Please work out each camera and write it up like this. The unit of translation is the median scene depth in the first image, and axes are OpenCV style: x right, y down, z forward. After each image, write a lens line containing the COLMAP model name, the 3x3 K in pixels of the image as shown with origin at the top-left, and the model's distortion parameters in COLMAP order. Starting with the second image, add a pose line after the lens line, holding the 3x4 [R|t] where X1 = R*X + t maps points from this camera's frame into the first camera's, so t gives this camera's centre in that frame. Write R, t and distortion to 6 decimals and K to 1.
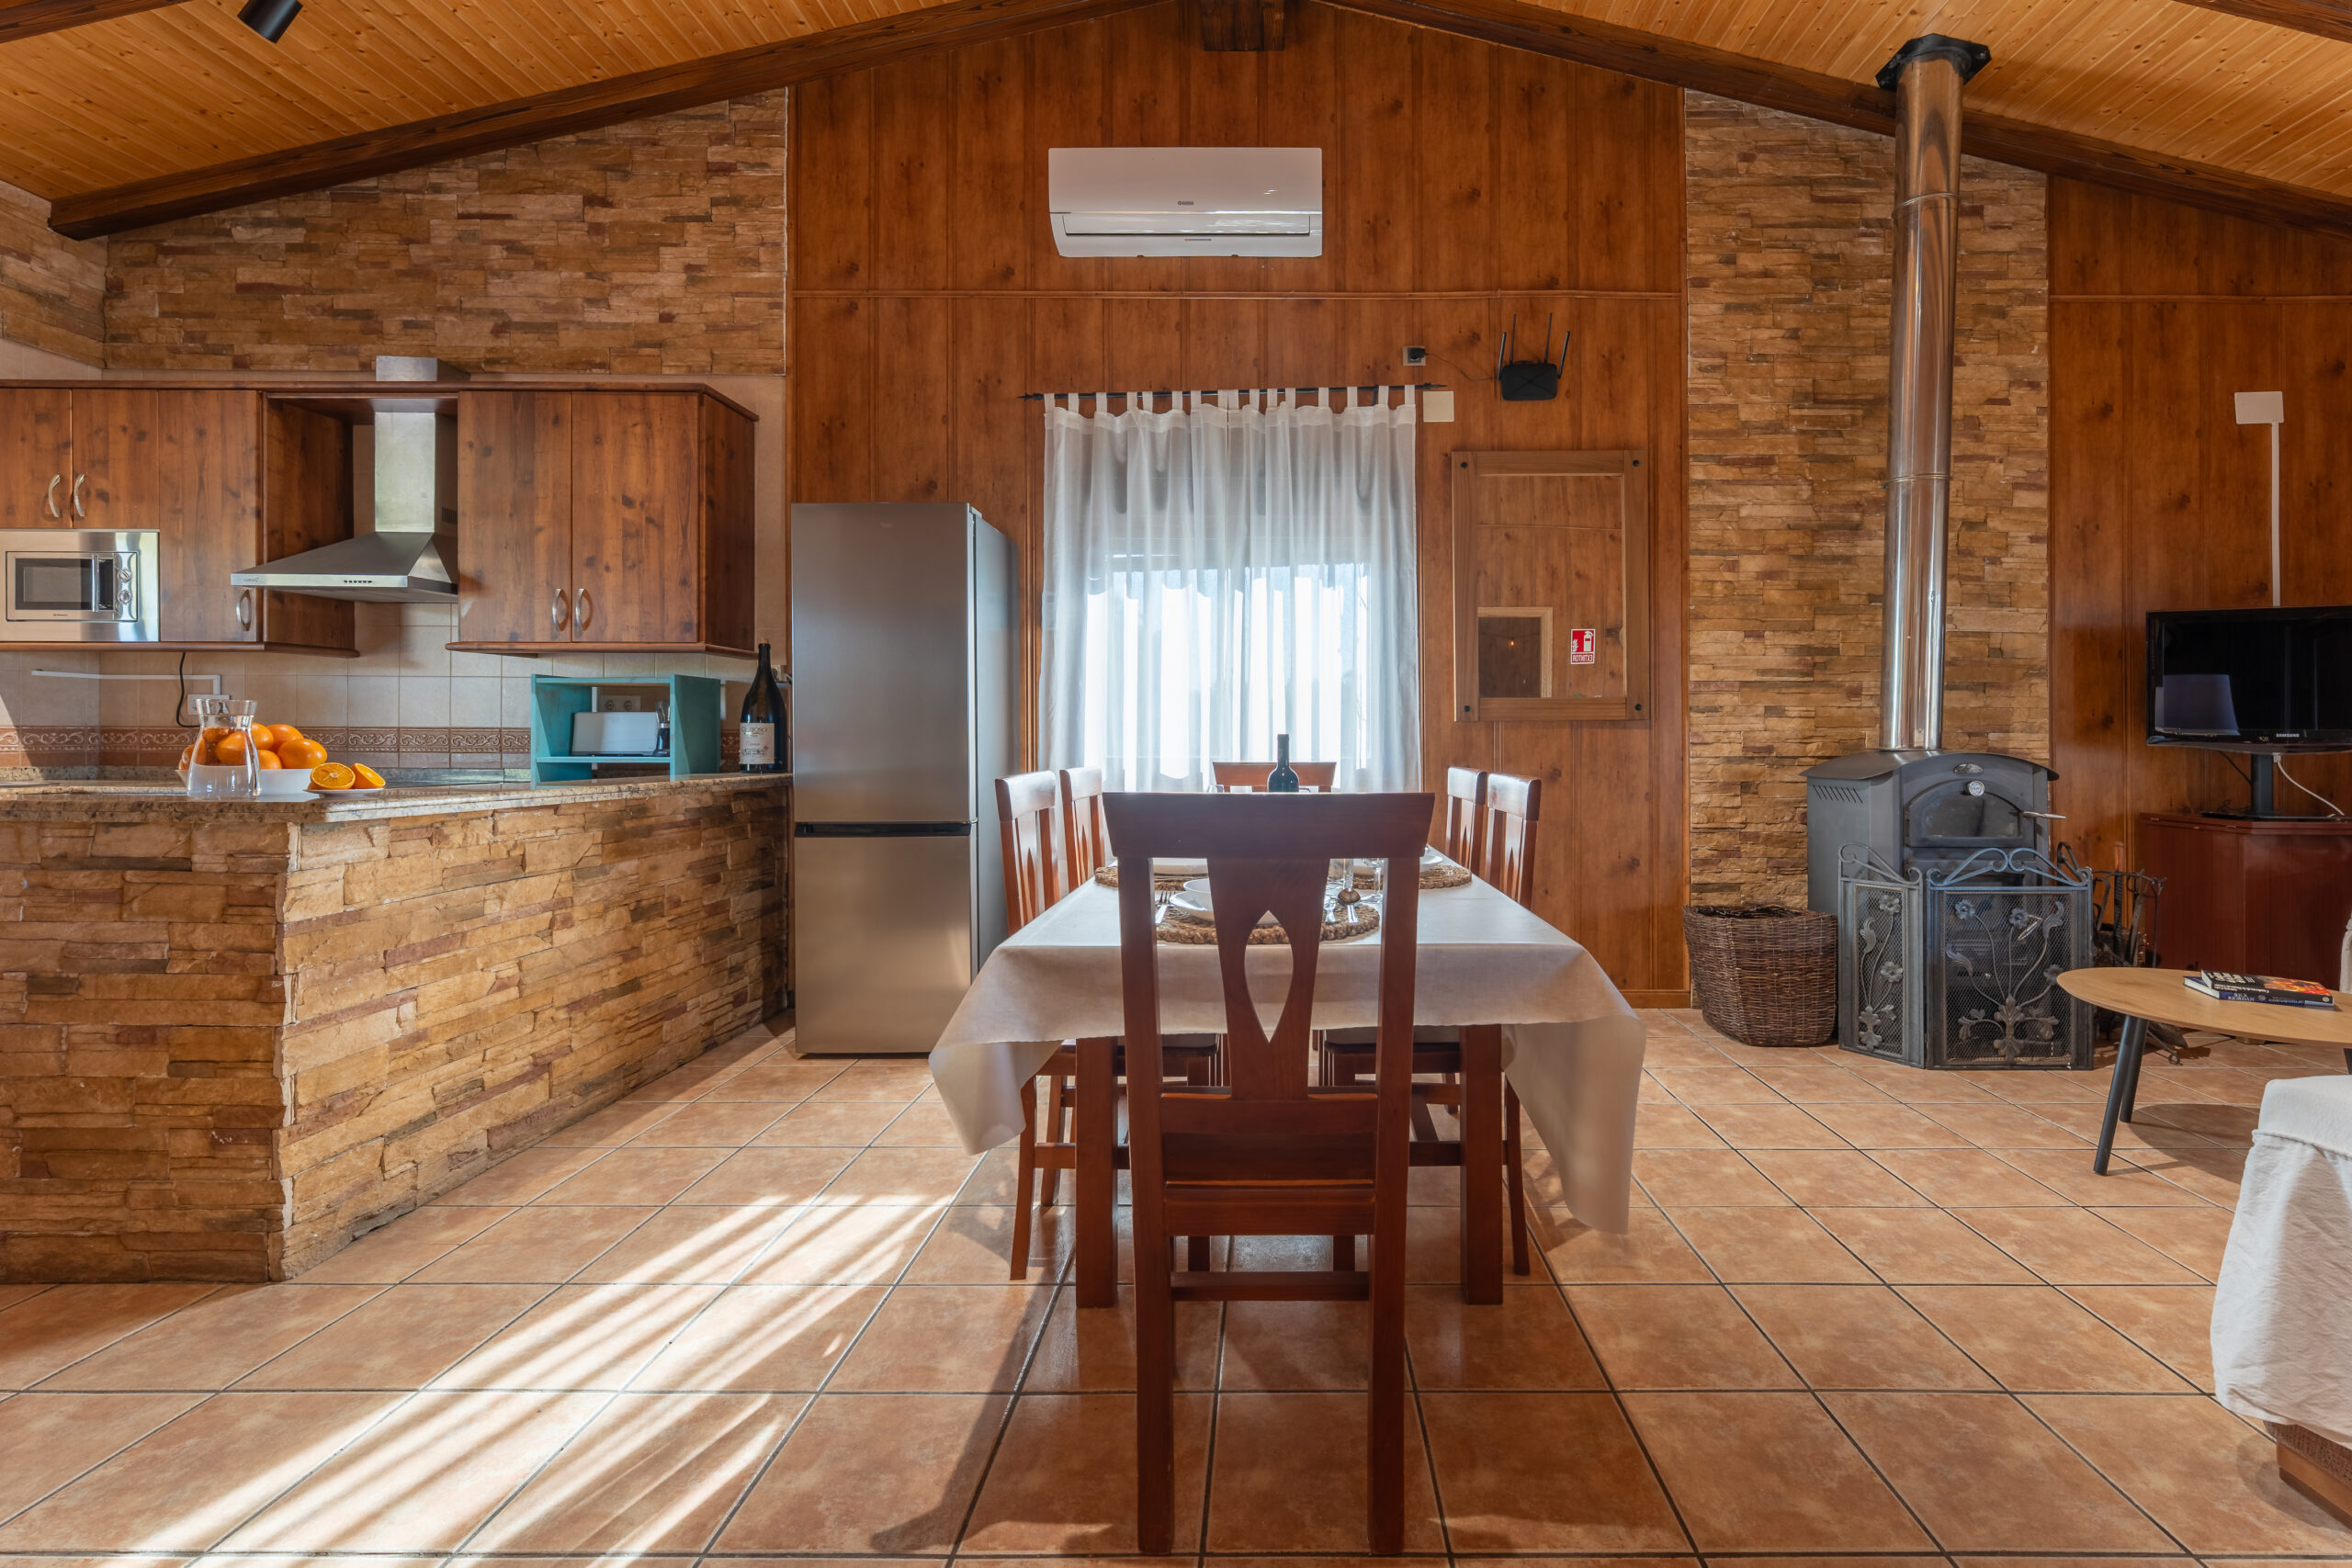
lens RADIAL K [[941.0, 0, 1228.7], [0, 941.0, 756.3], [0, 0, 1]] dist [-0.000125, -0.000215]
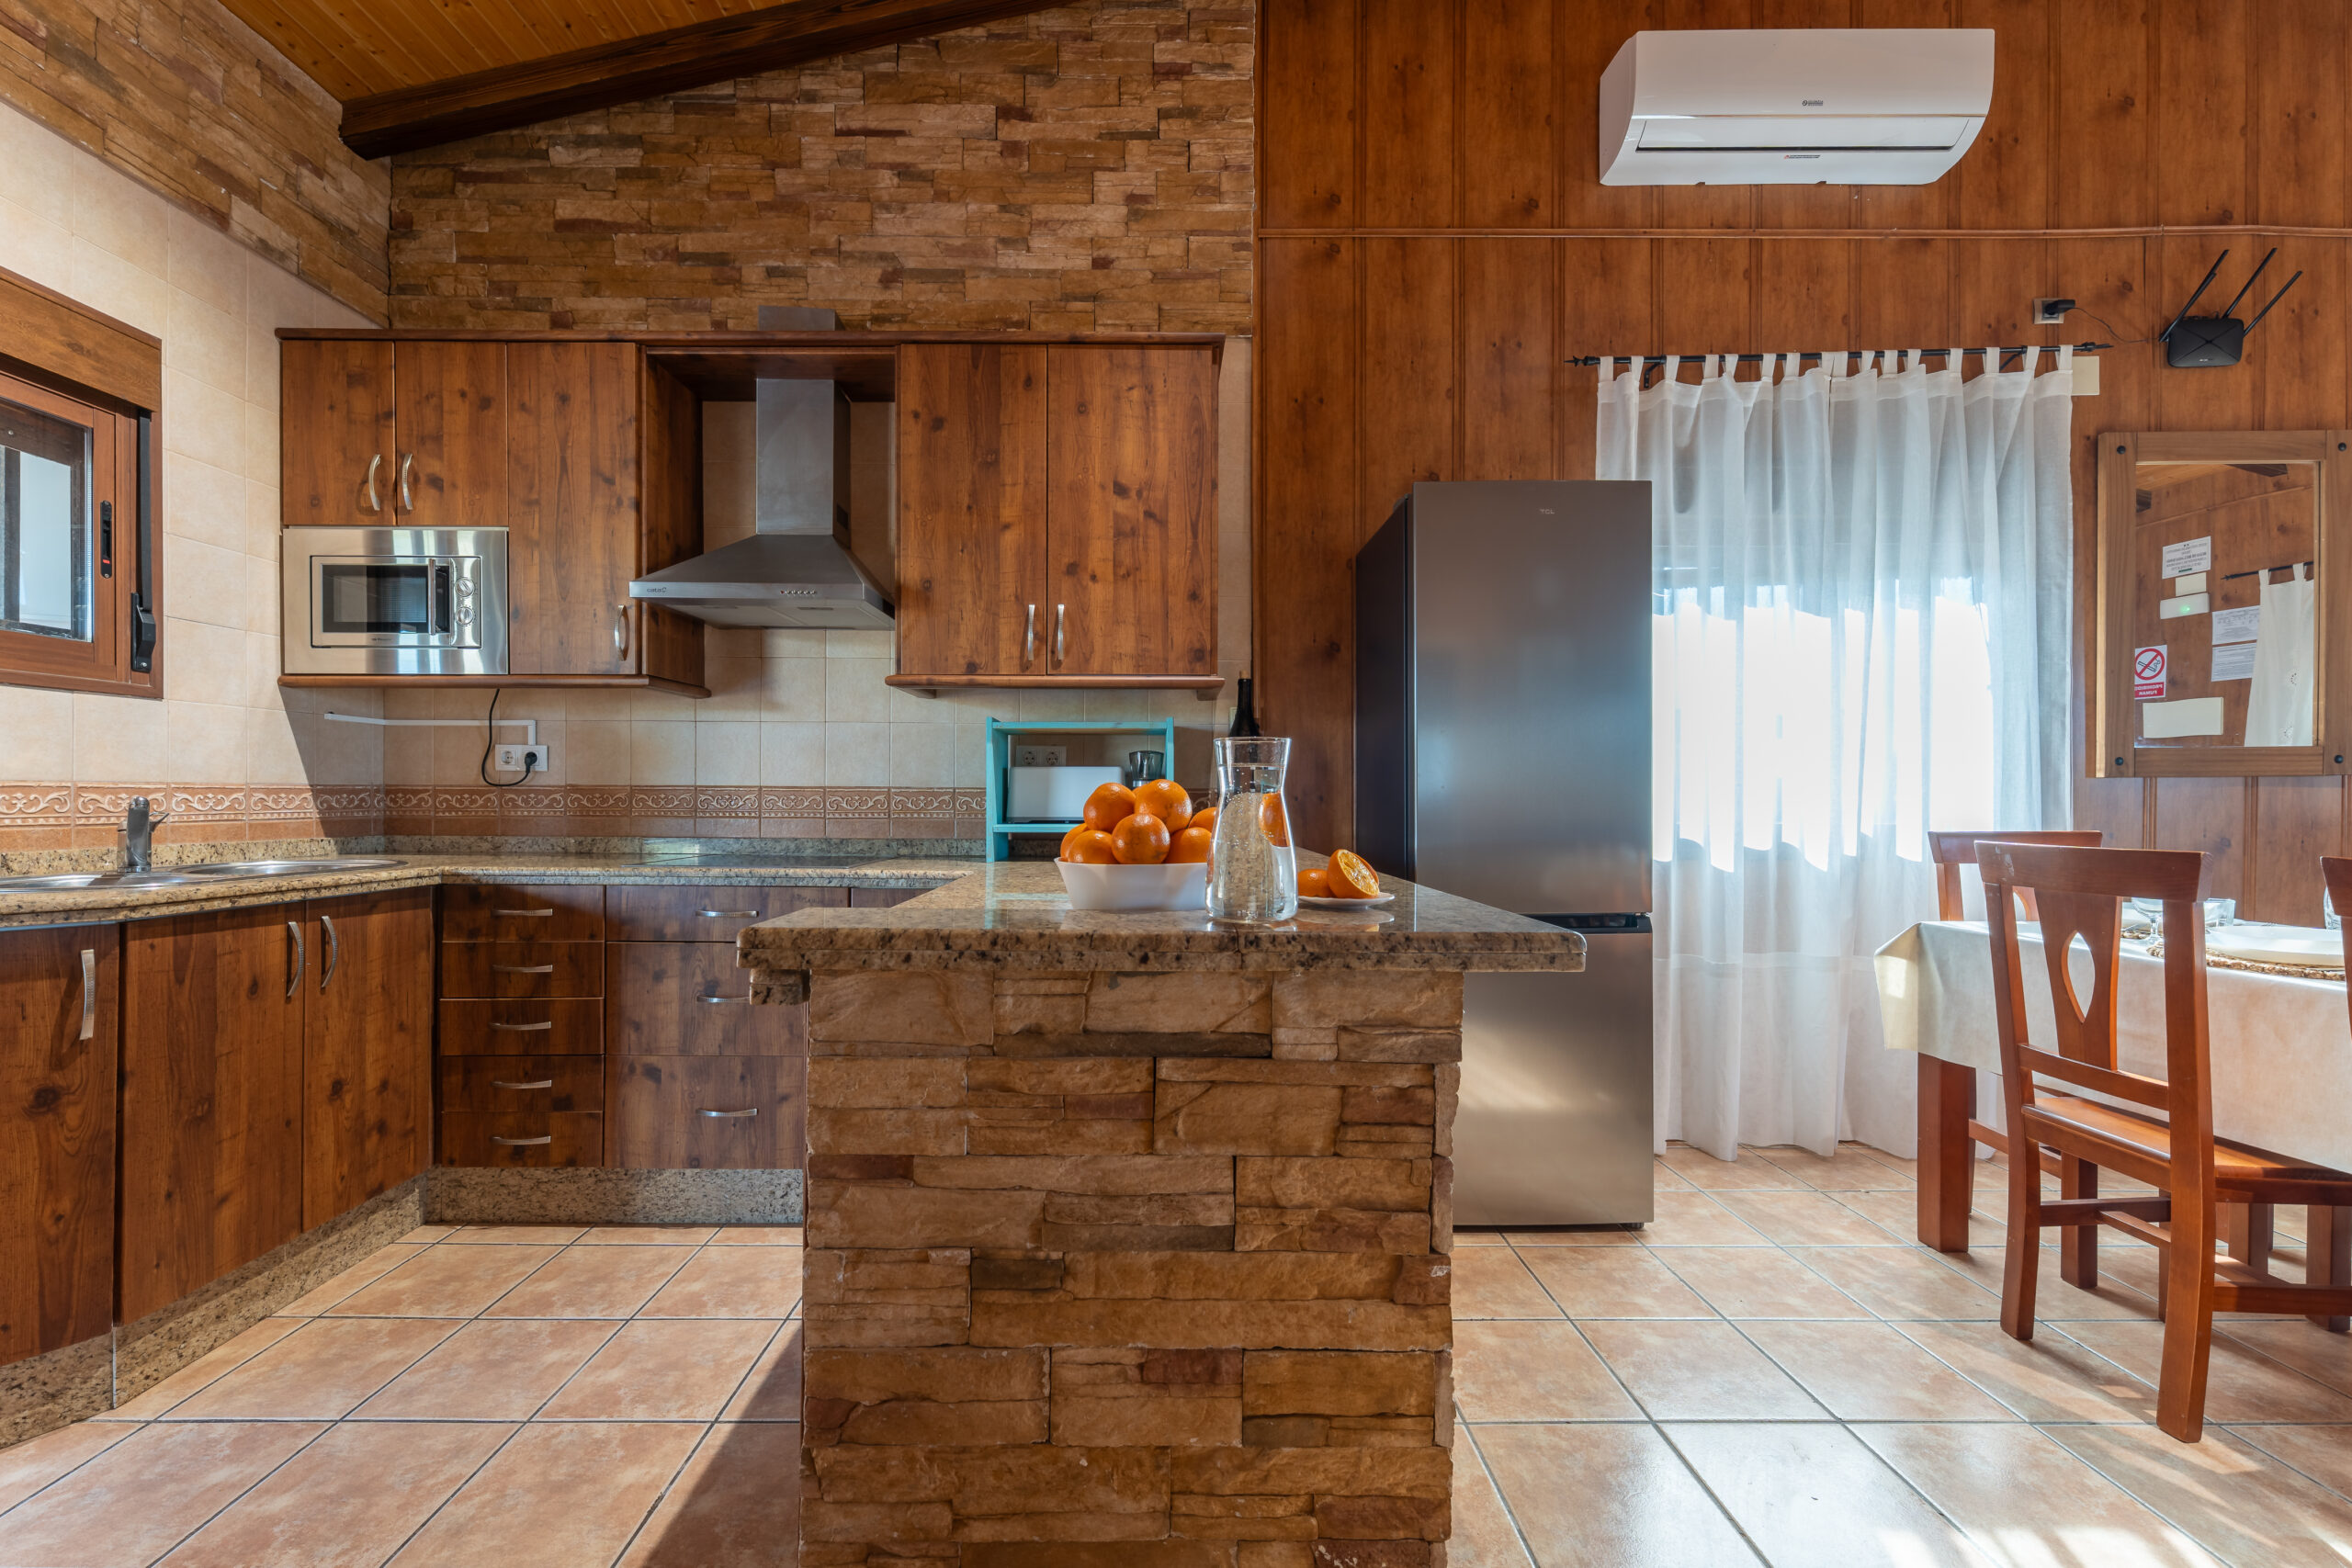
lens RADIAL K [[941.0, 0, 1120.4], [0, 941.0, 812.3], [0, 0, 1]] dist [-0.000125, -0.000215]
pose [[0.999986, -0.000713, -0.005302, -0.578368], [0.000689, 0.999990, -0.004423, -0.008248], [0.005305, 0.004420, 0.999976, 0.224466]]
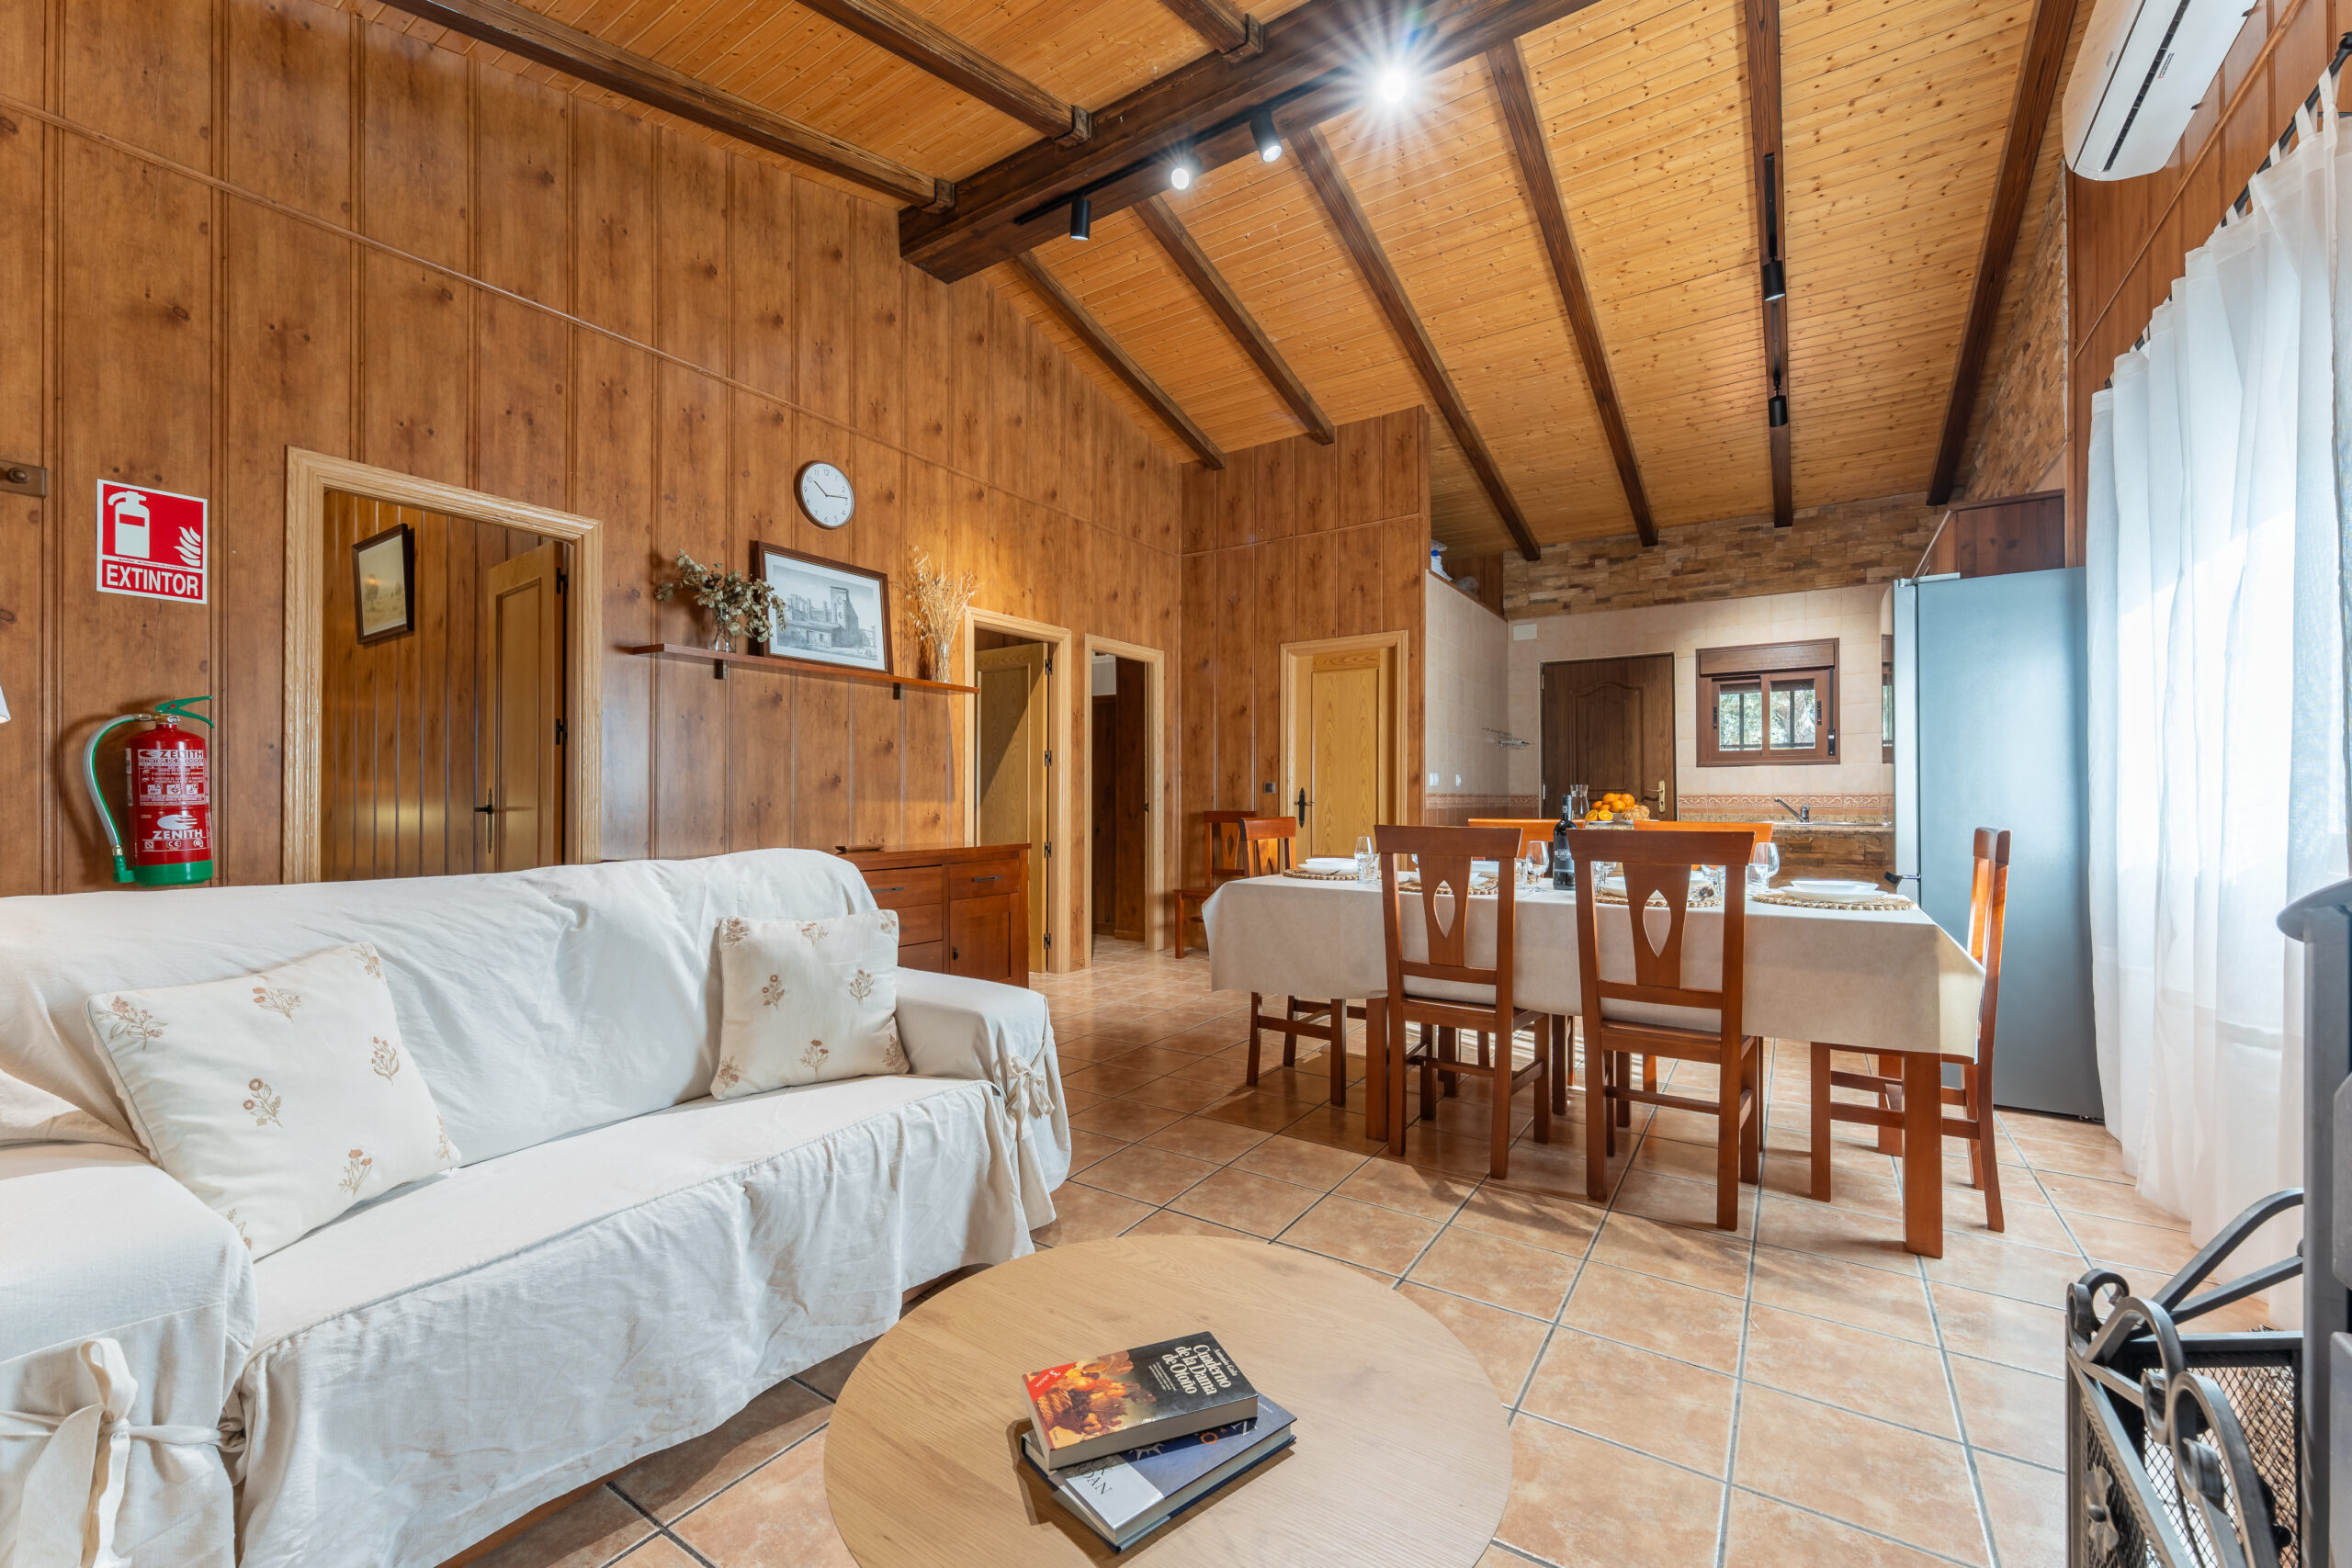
lens RADIAL K [[941.0, 0, 1171.9], [0, 941.0, 795.5], [0, 0, 1]] dist [-0.000125, -0.000215]
pose [[-0.532247, -0.000752, -0.846588, 0.893536], [-0.005871, 0.999979, 0.002803, -0.024582], [0.846568, 0.006463, -0.532241, 0.704404]]
